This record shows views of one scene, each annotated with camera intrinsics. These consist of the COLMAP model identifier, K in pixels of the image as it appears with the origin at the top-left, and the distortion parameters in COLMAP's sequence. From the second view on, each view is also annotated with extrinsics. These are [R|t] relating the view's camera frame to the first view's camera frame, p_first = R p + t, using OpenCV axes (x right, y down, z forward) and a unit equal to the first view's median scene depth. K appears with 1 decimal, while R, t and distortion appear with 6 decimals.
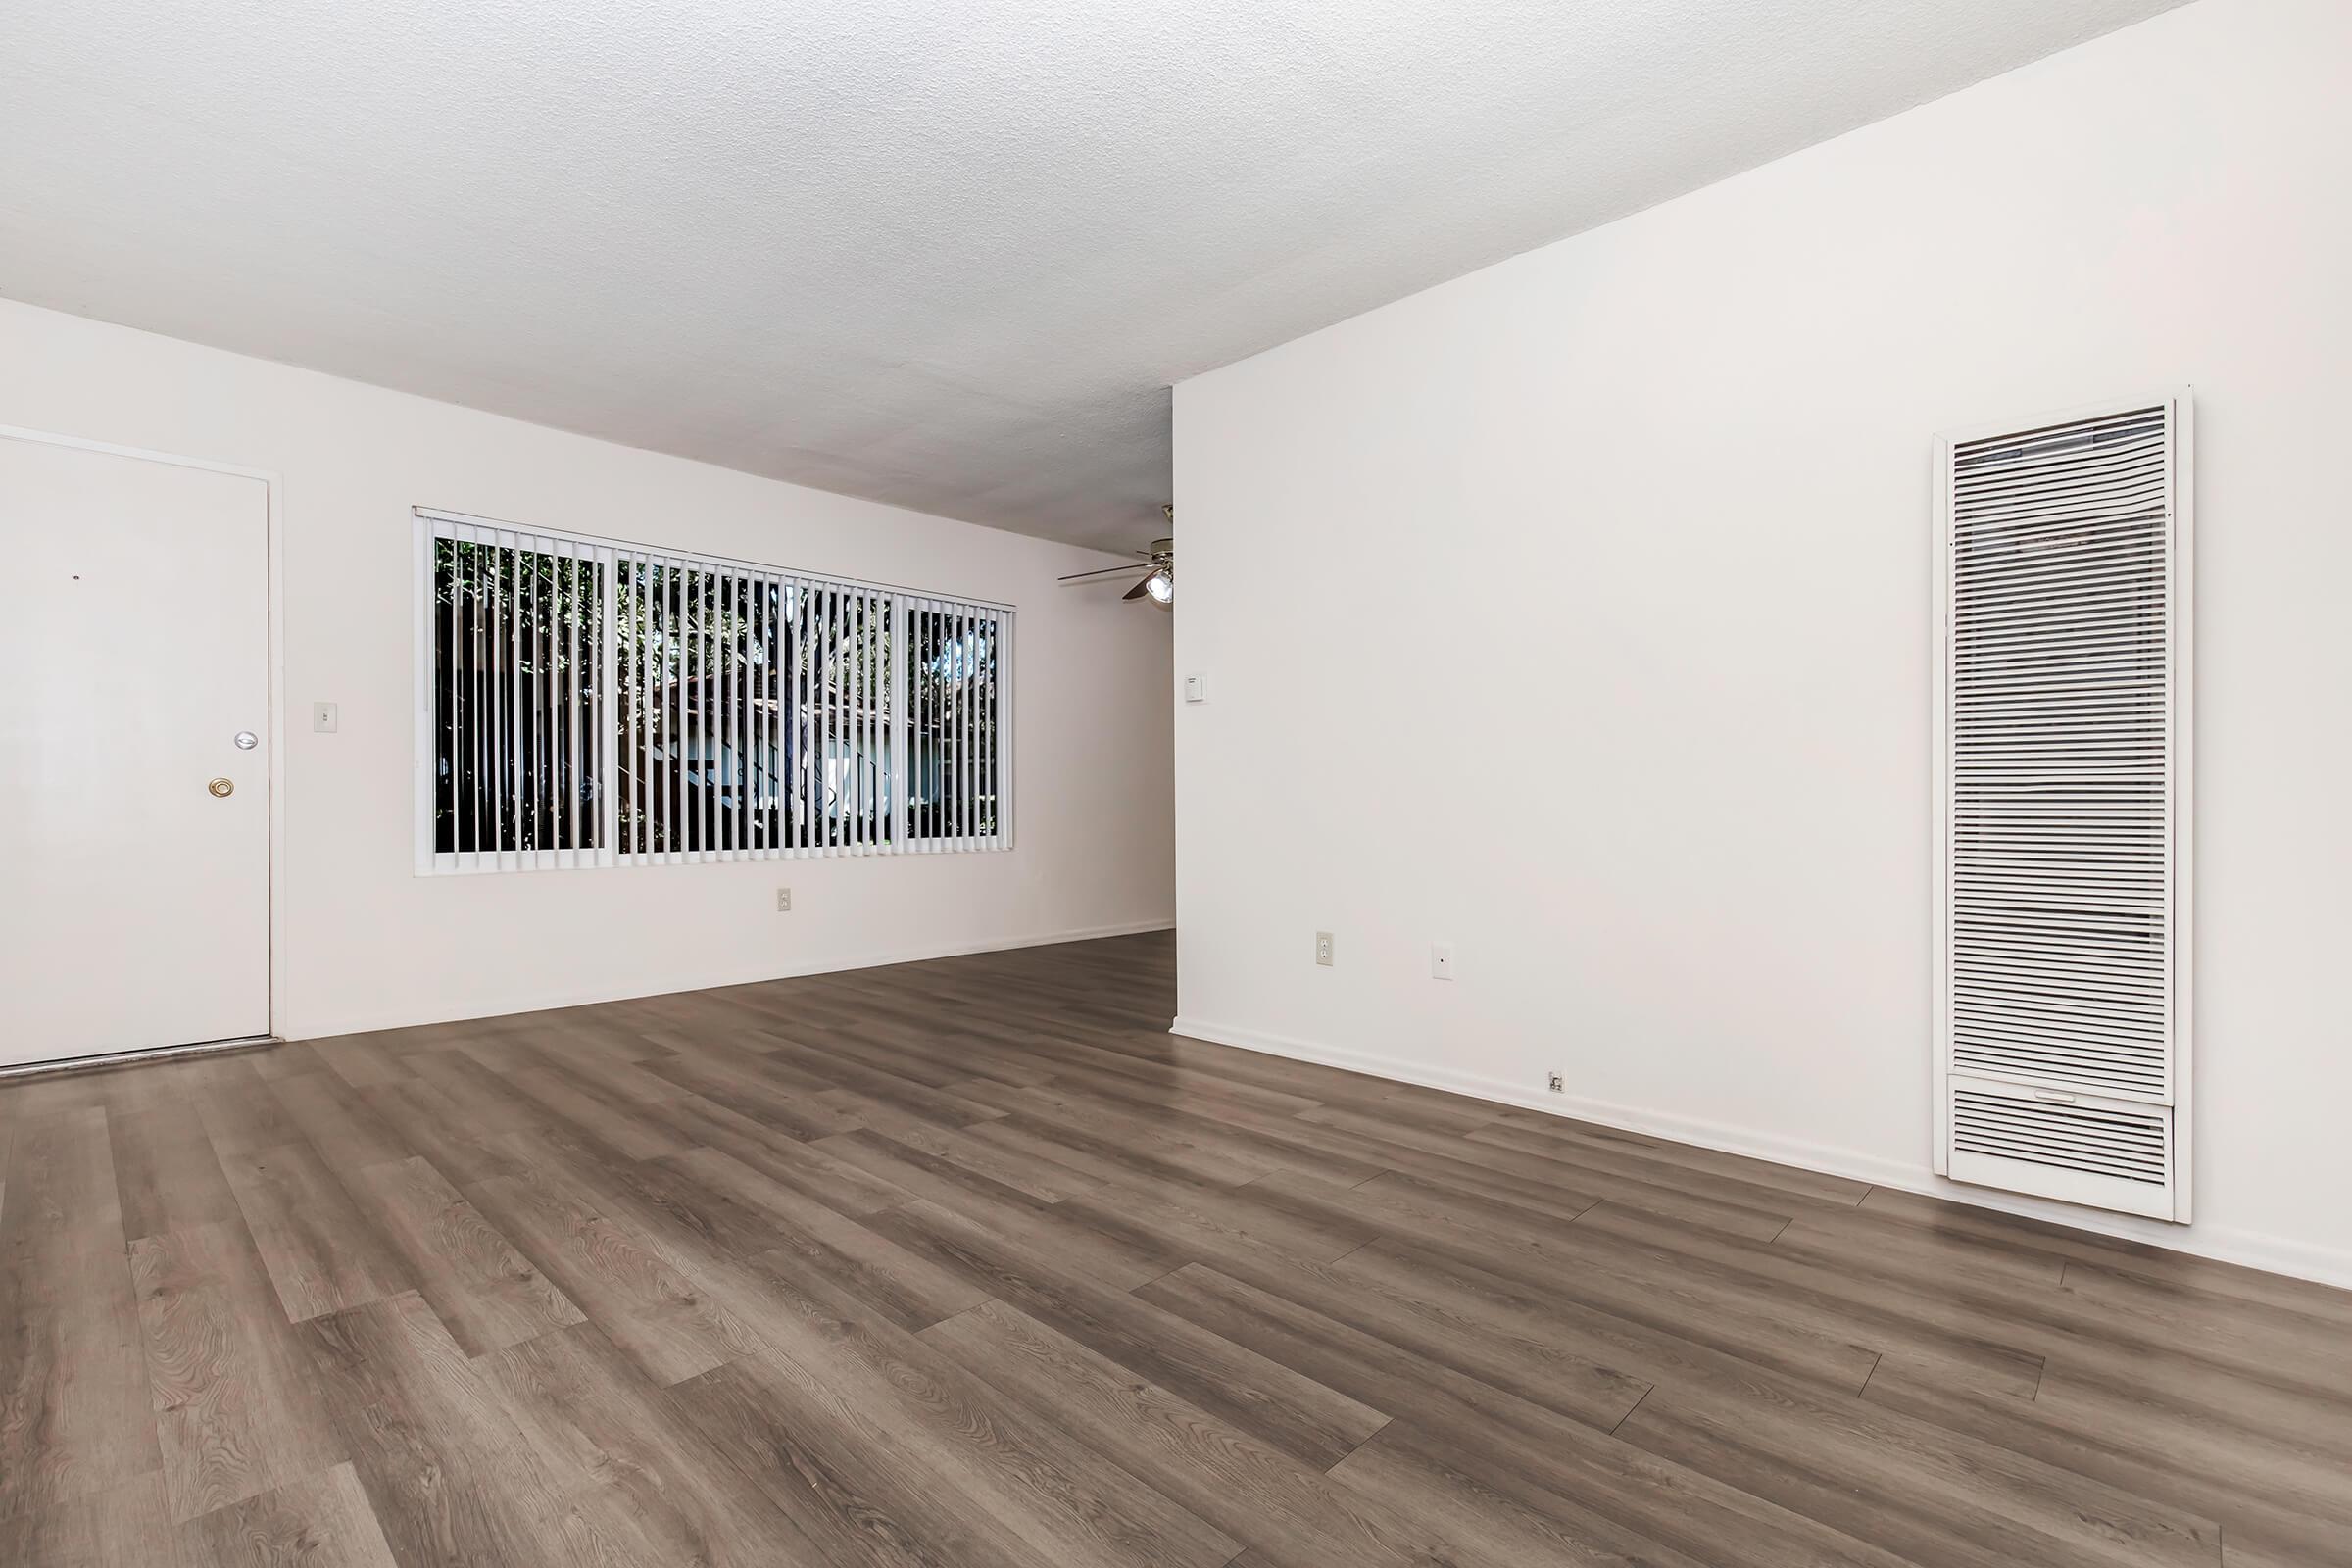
lens RADIAL K [[1068.4, 0, 1163.4], [0, 1068.4, 794.1], [0, 0, 1]] dist [0.004106, -0.000267]
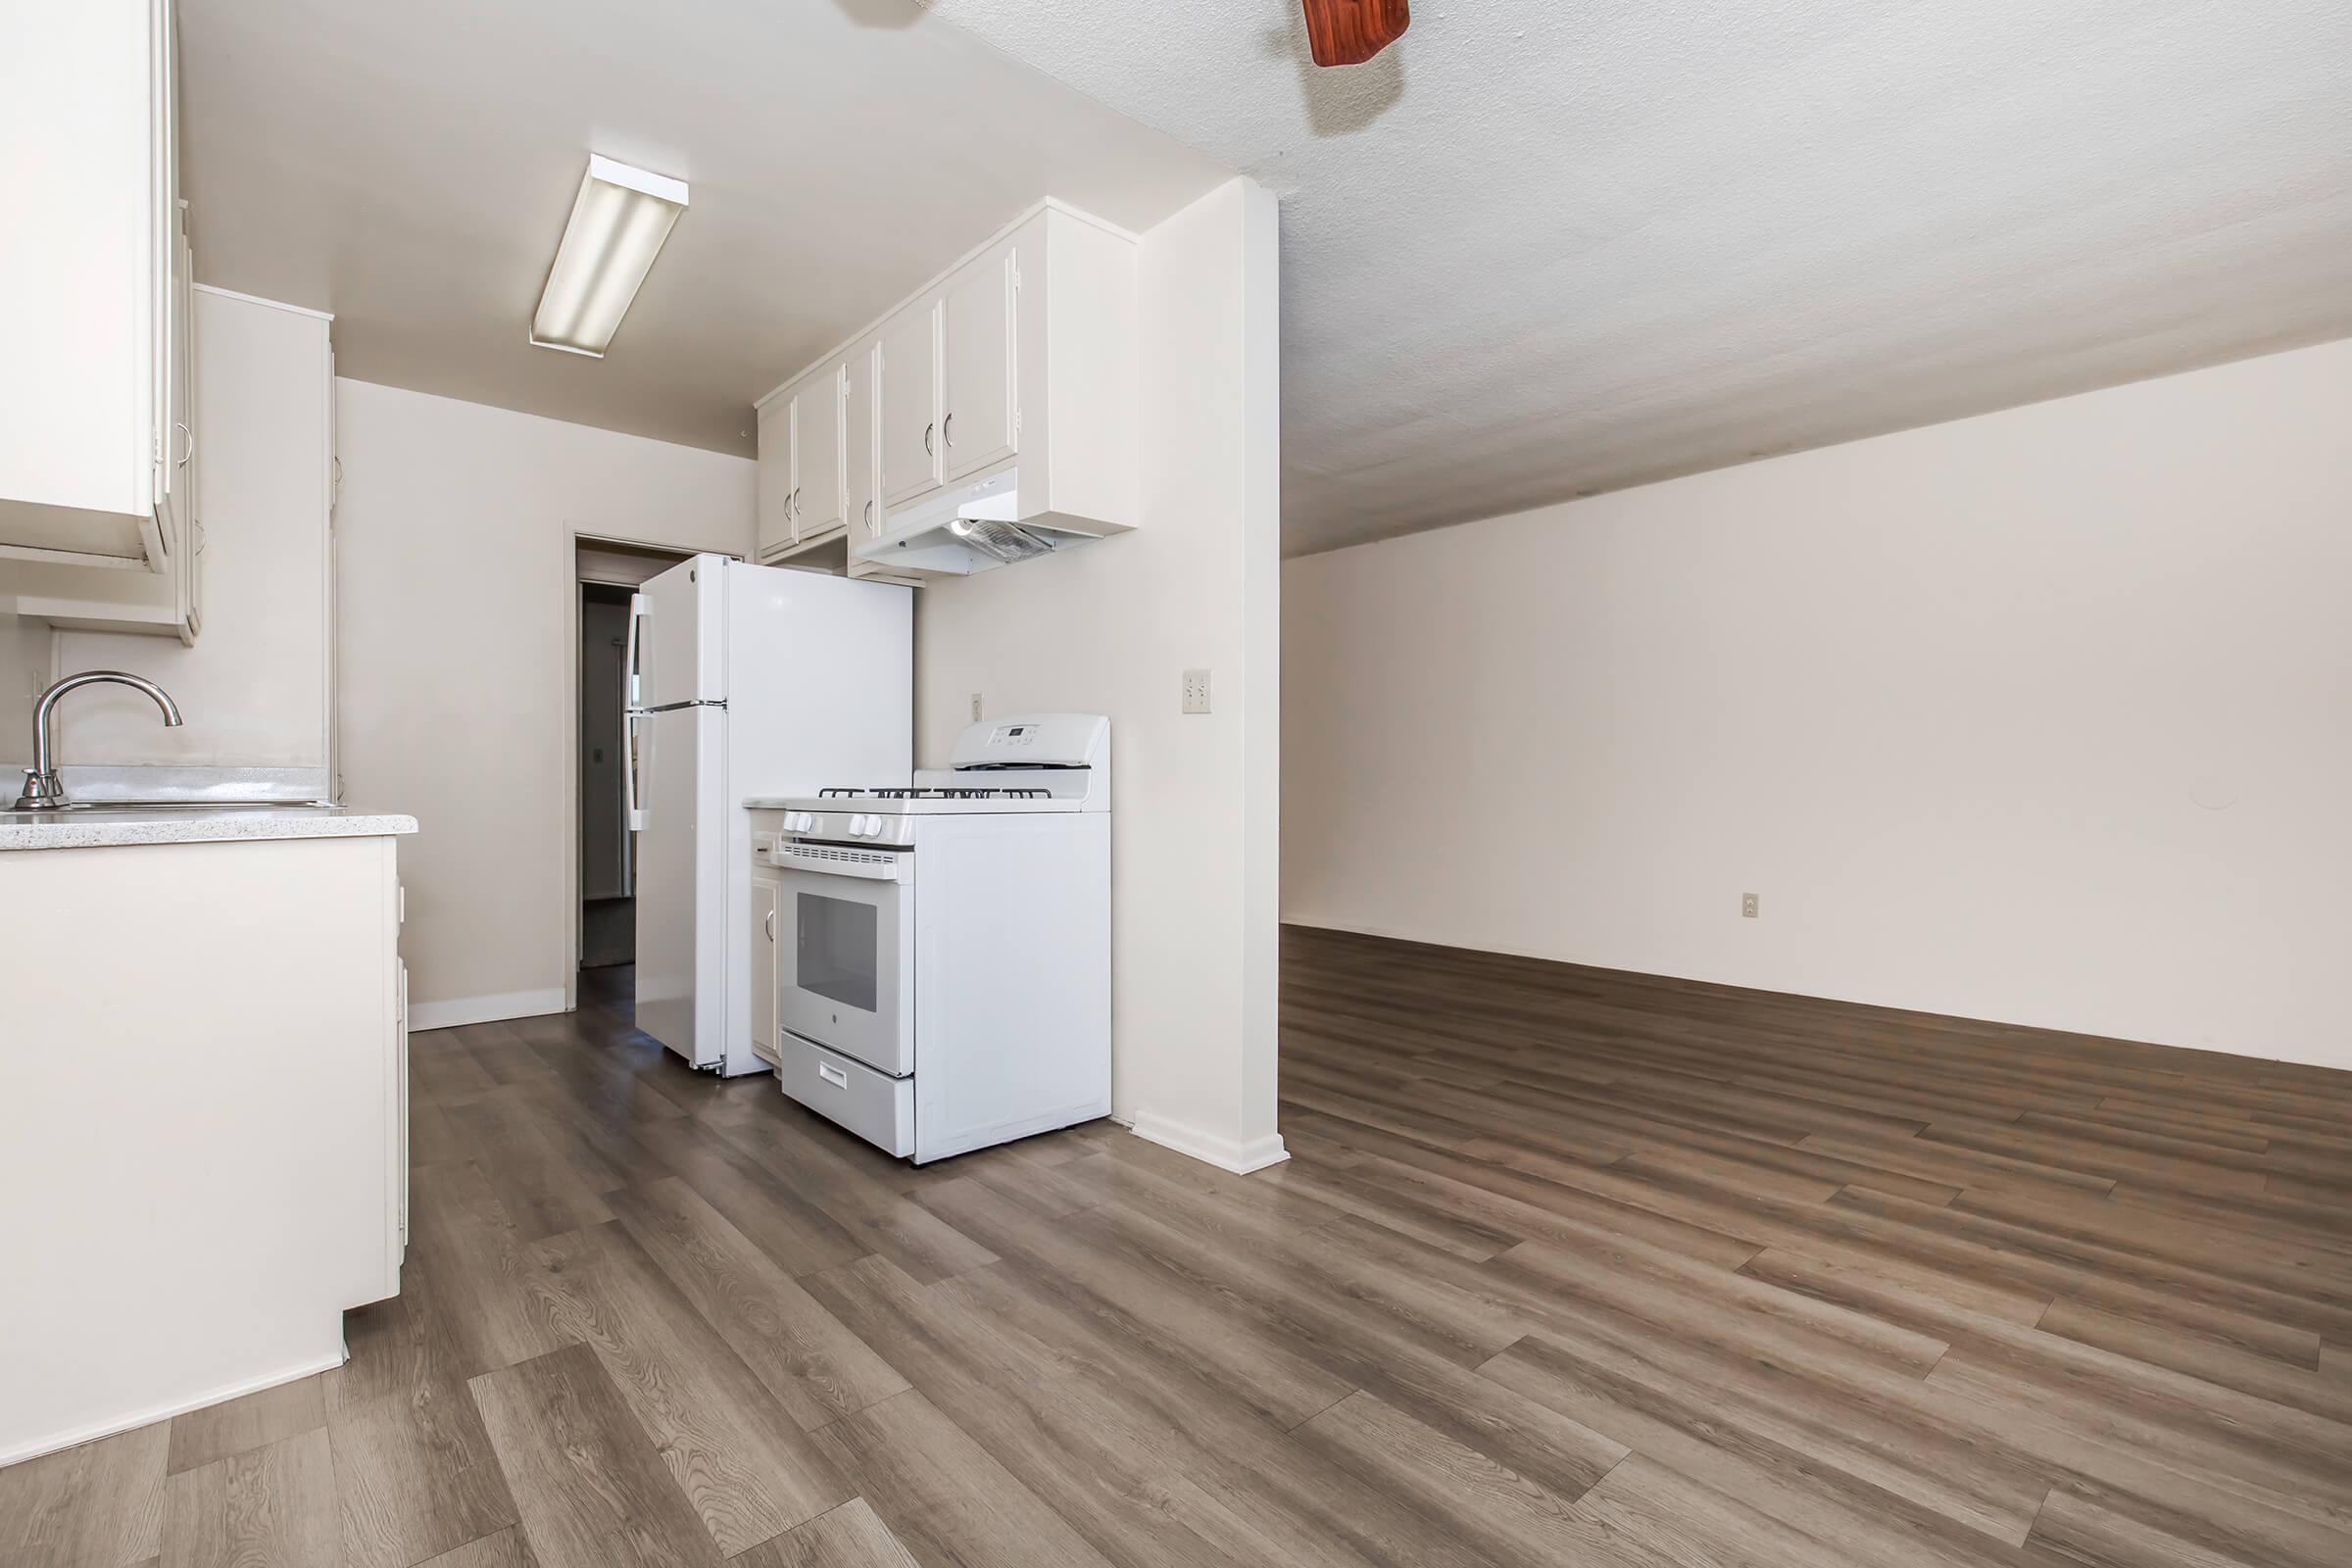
lens RADIAL K [[1068.4, 0, 1163.4], [0, 1068.4, 794.1], [0, 0, 1]] dist [0.004106, -0.000267]
pose [[-0.997234, -0.001521, 0.074311, 0.067651], [-0.000979, 0.999973, 0.007327, -0.022059], [-0.074320, 0.007234, -0.997208, 3.065997]]
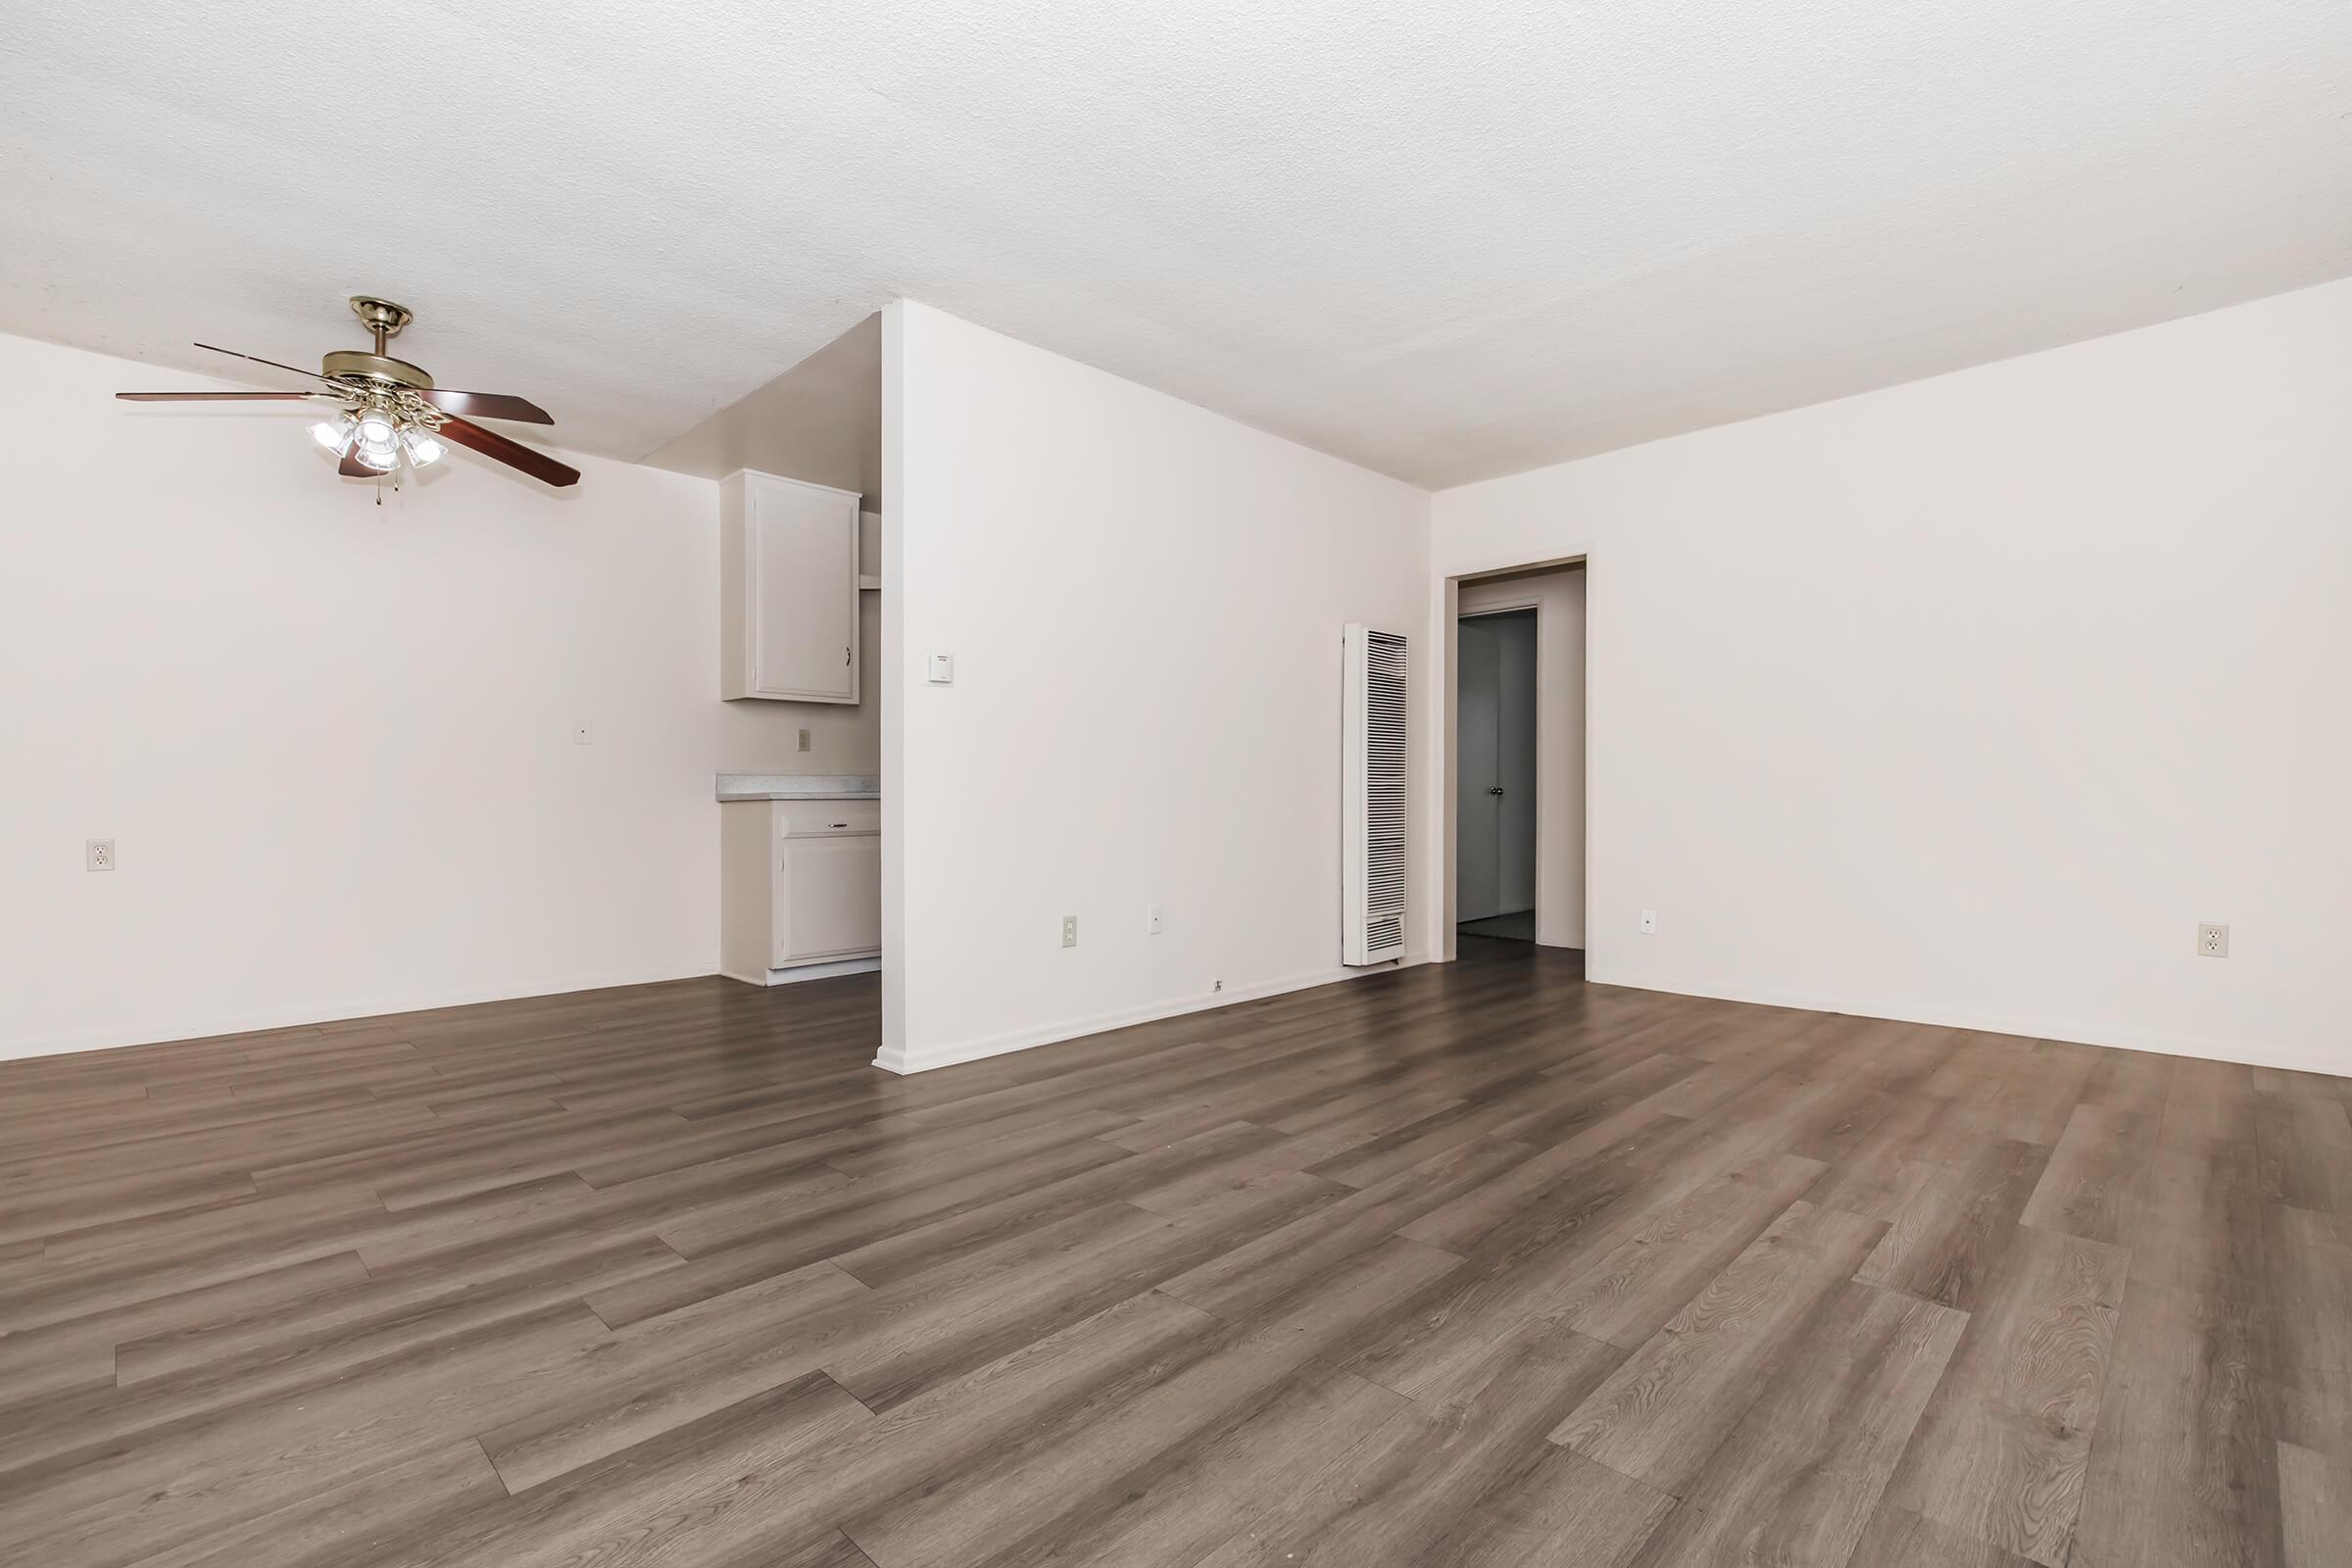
lens RADIAL K [[1068.4, 0, 1163.4], [0, 1068.4, 794.1], [0, 0, 1]] dist [0.004106, -0.000267]
pose [[0.015345, -0.001732, 0.999881, -1.502152], [0.000019, 0.999998, 0.001732, 0.005153], [-0.999882, -0.000008, 0.015345, 1.431330]]
